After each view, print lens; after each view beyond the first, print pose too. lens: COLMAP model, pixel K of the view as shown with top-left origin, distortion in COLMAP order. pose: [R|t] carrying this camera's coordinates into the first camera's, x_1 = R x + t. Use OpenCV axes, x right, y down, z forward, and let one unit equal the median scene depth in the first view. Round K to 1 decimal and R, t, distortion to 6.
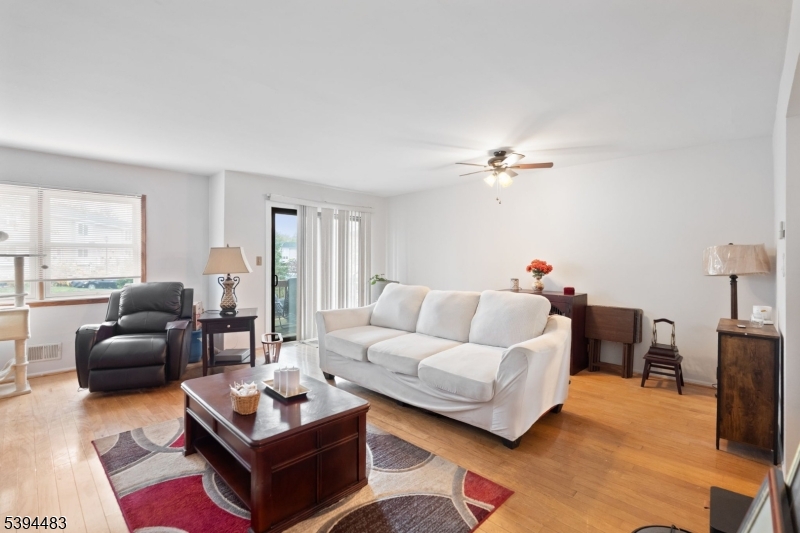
lens RADIAL K [[359.8, 0, 398.8], [0, 359.8, 261.6], [0, 0, 1]] dist [-0.014923, -0.000463]
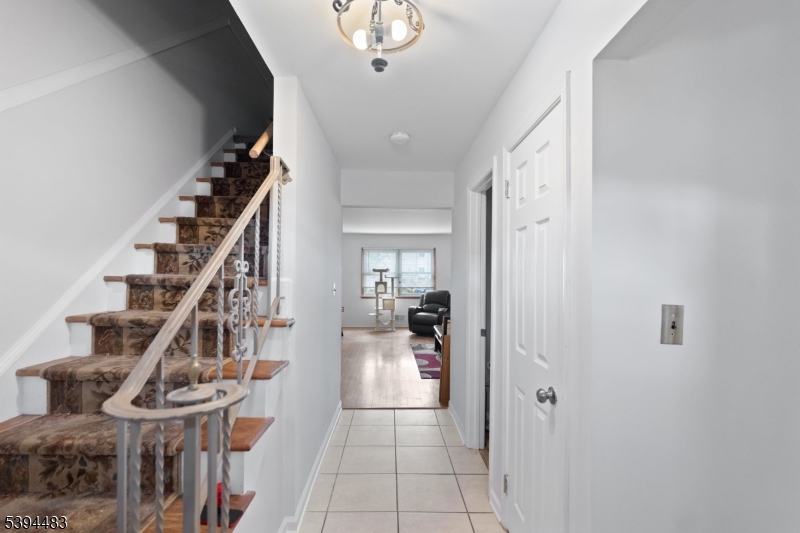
lens RADIAL K [[359.8, 0, 399.3], [0, 359.8, 270.8], [0, 0, 1]] dist [-0.014923, -0.000463]
pose [[0.700204, -0.003898, -0.713932, 0.778569], [-0.005293, 0.999929, -0.010651, -0.038166], [0.713923, 0.011237, 0.700134, -0.750054]]
